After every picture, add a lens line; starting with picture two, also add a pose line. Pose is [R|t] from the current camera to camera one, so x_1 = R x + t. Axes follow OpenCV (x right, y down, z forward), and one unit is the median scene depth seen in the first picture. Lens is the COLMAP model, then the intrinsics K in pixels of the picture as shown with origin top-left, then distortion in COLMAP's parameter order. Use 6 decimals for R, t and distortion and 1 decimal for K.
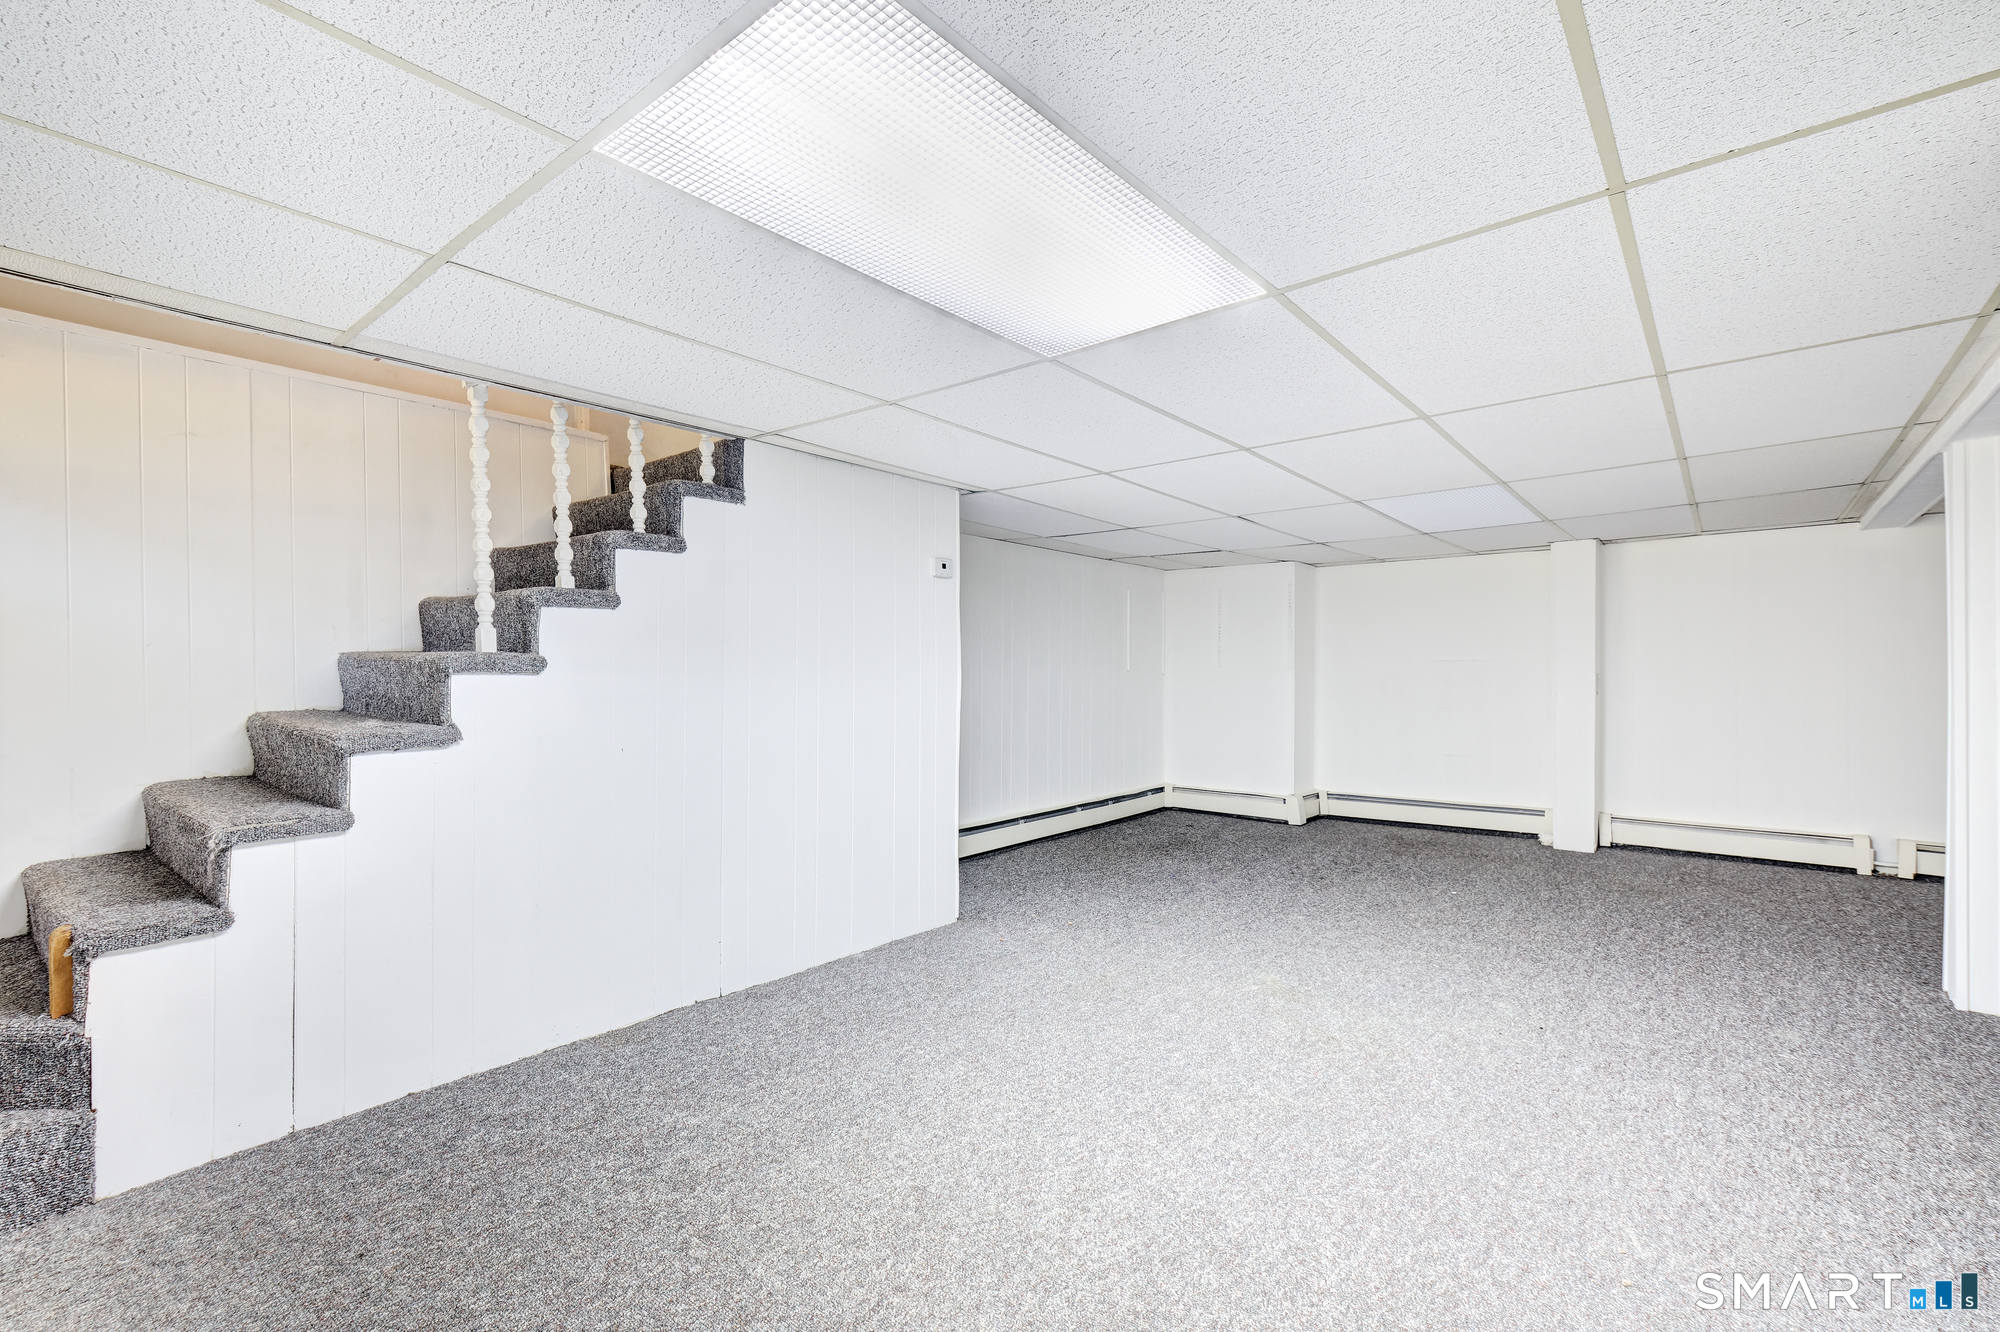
lens RADIAL K [[874.2, 0, 995.7], [0, 874.2, 667.0], [0, 0, 1]] dist [0.010962, -0.004889]
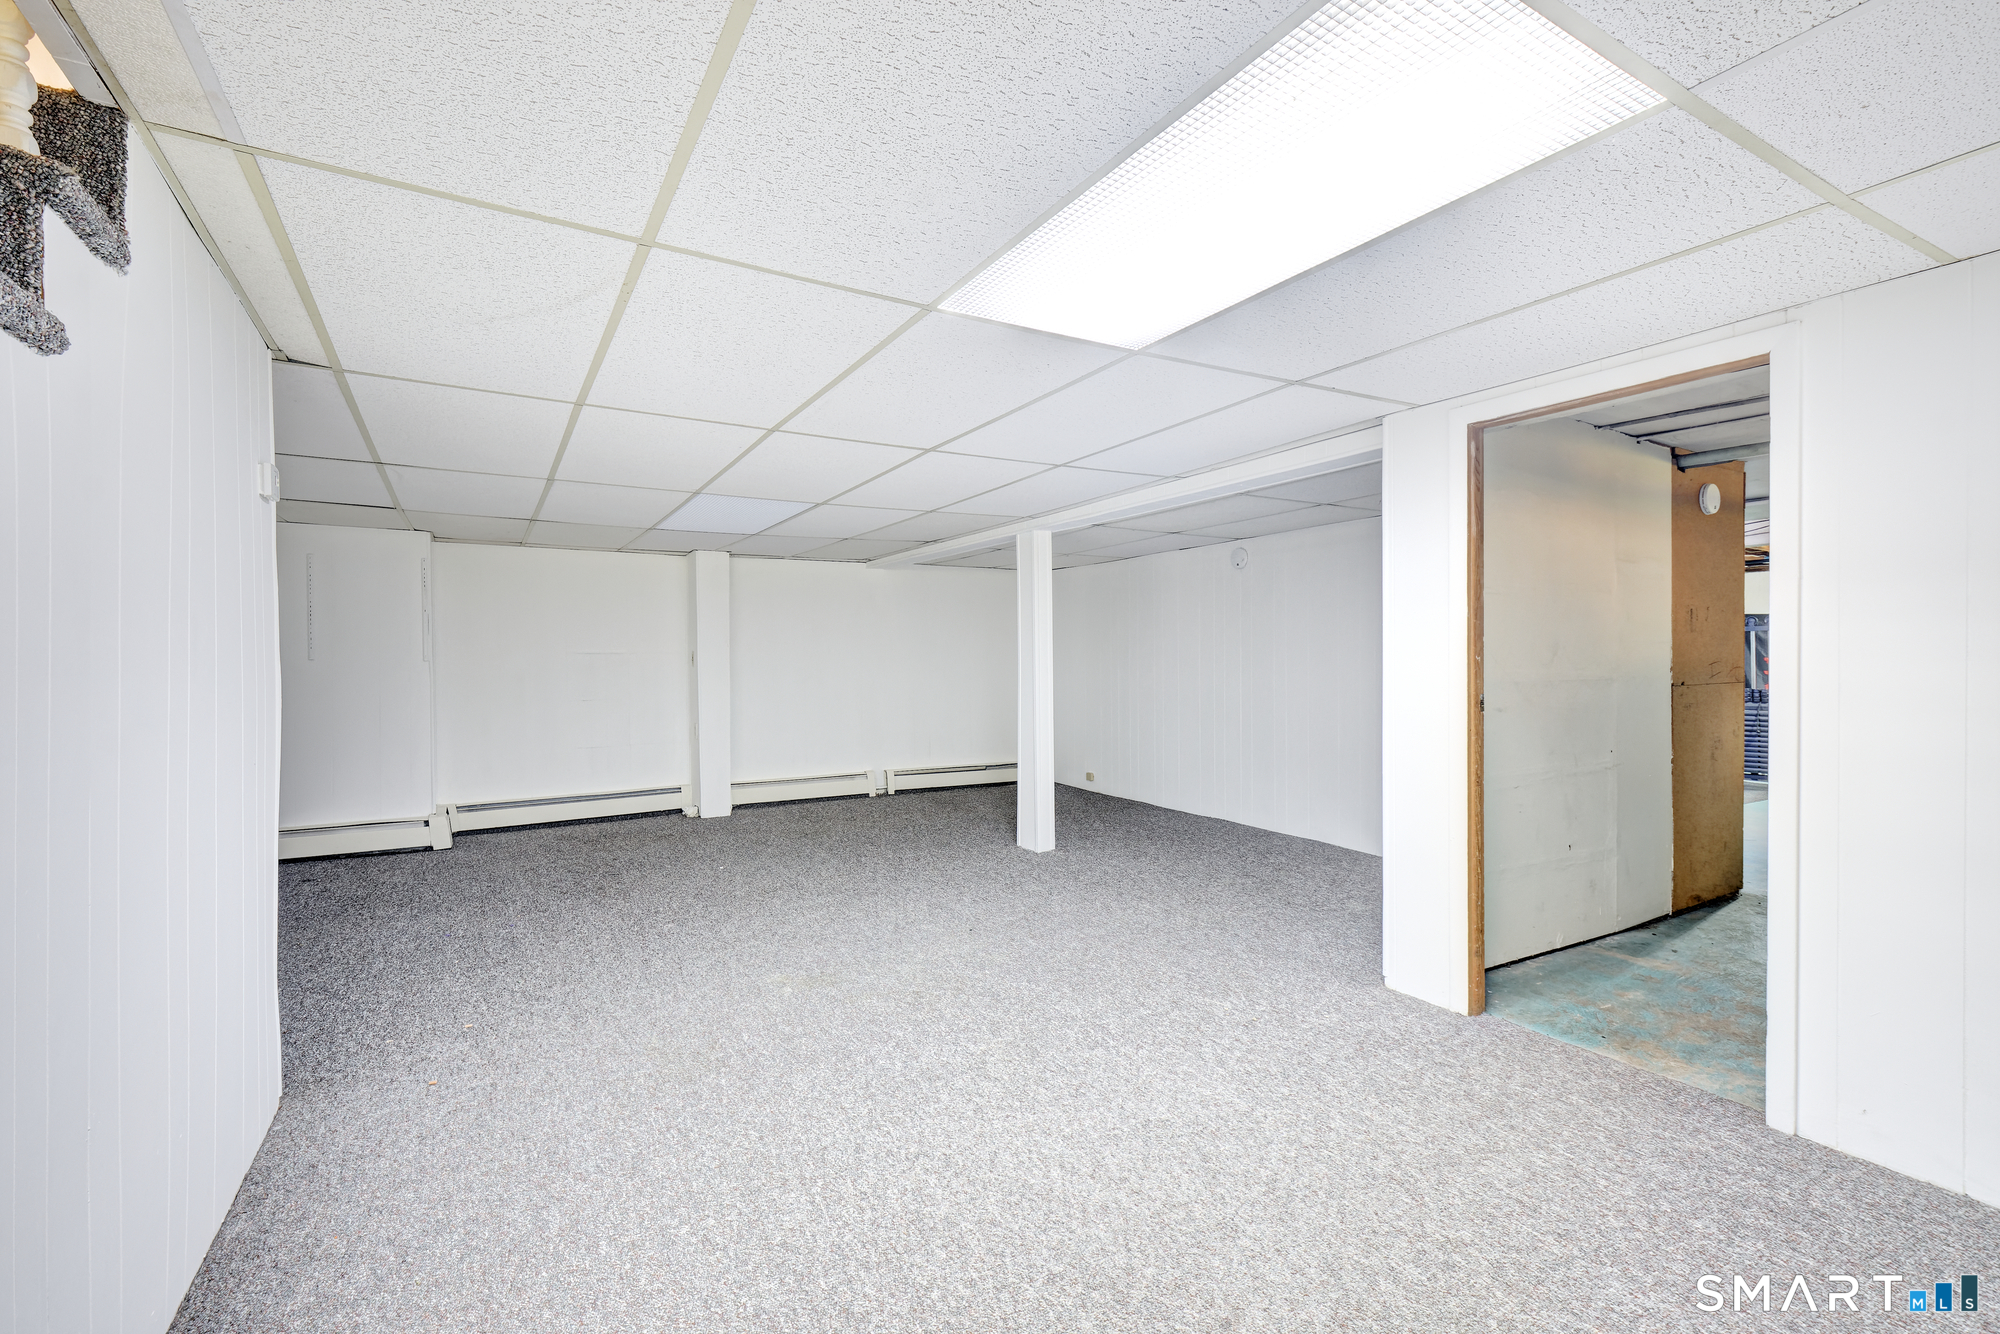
lens RADIAL K [[874.2, 0, 995.7], [0, 874.2, 668.0], [0, 0, 1]] dist [0.010962, -0.004889]
pose [[0.344885, -0.013534, 0.938547, -0.505081], [0.005130, 0.999908, 0.012533, 0.001252], [-0.938631, 0.000493, 0.344923, 0.435740]]
